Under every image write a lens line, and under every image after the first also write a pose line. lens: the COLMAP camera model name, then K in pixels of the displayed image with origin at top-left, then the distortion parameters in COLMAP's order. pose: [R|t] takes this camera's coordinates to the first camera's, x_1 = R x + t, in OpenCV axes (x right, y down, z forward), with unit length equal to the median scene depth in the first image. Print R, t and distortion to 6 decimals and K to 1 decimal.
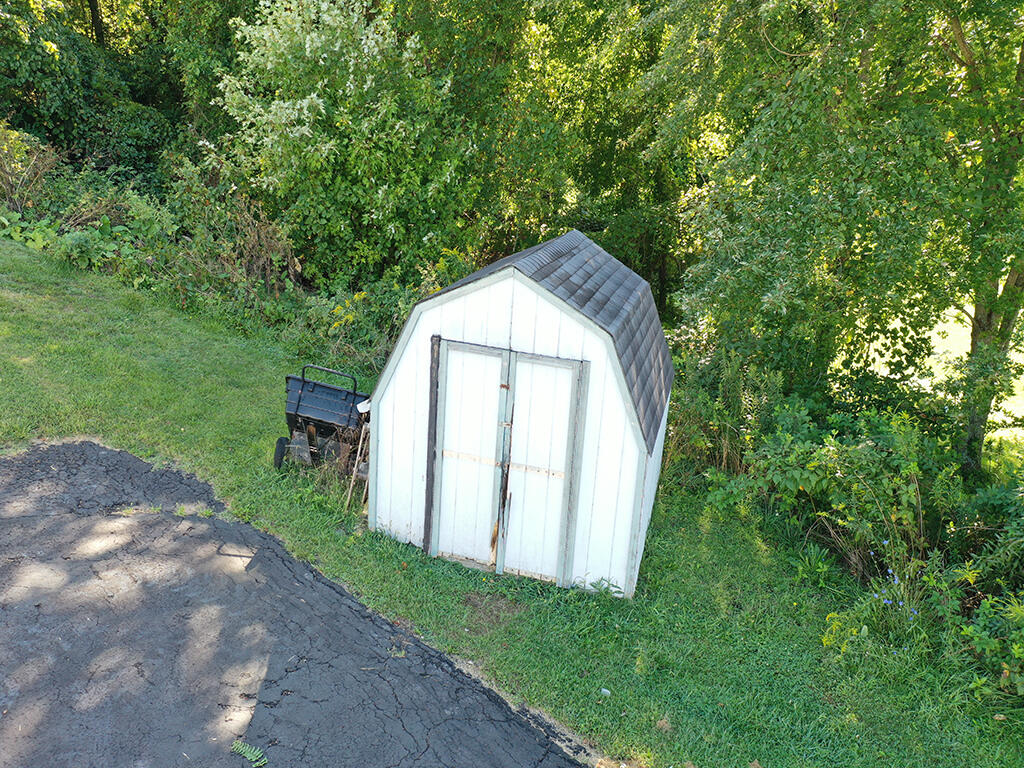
lens RADIAL K [[811.6, 0, 511.8], [0, 811.6, 383.8], [0, 0, 1]] dist [0.010539, 0.003769]
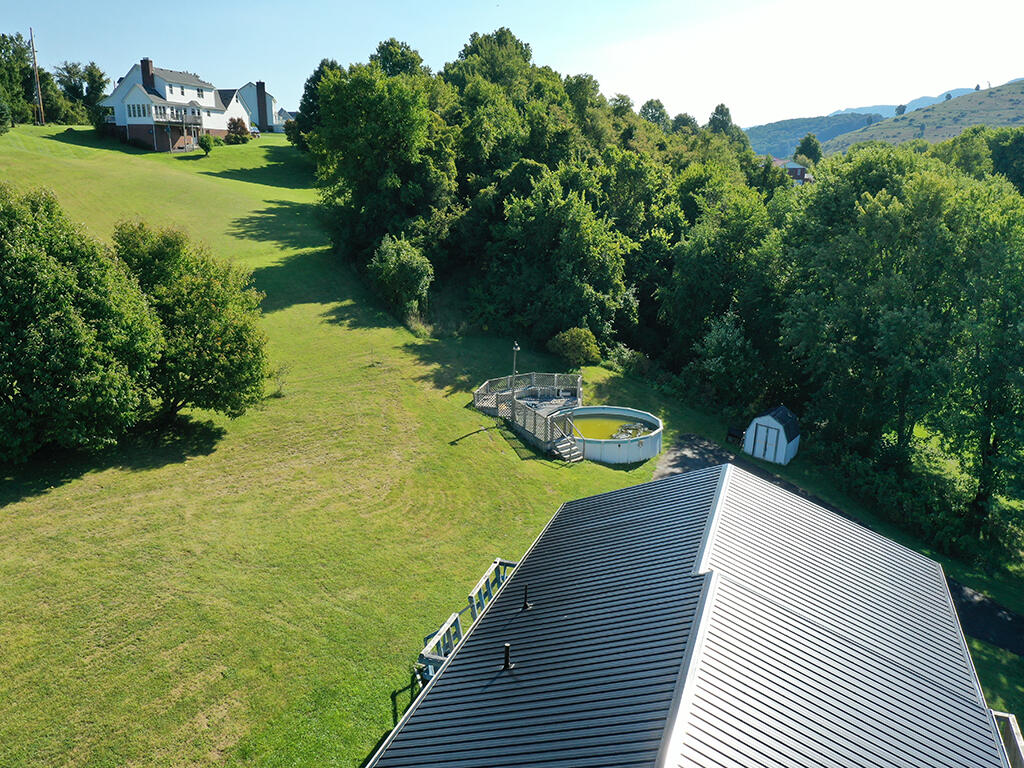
lens RADIAL K [[811.6, 0, 513.0], [0, 811.6, 383.4], [0, 0, 1]] dist [0.010539, 0.003769]
pose [[0.946984, 0.080004, -0.311160, 0.056088], [-0.095698, 0.994778, -0.035475, 0.043015], [0.306697, 0.063372, 0.949695, -5.734551]]
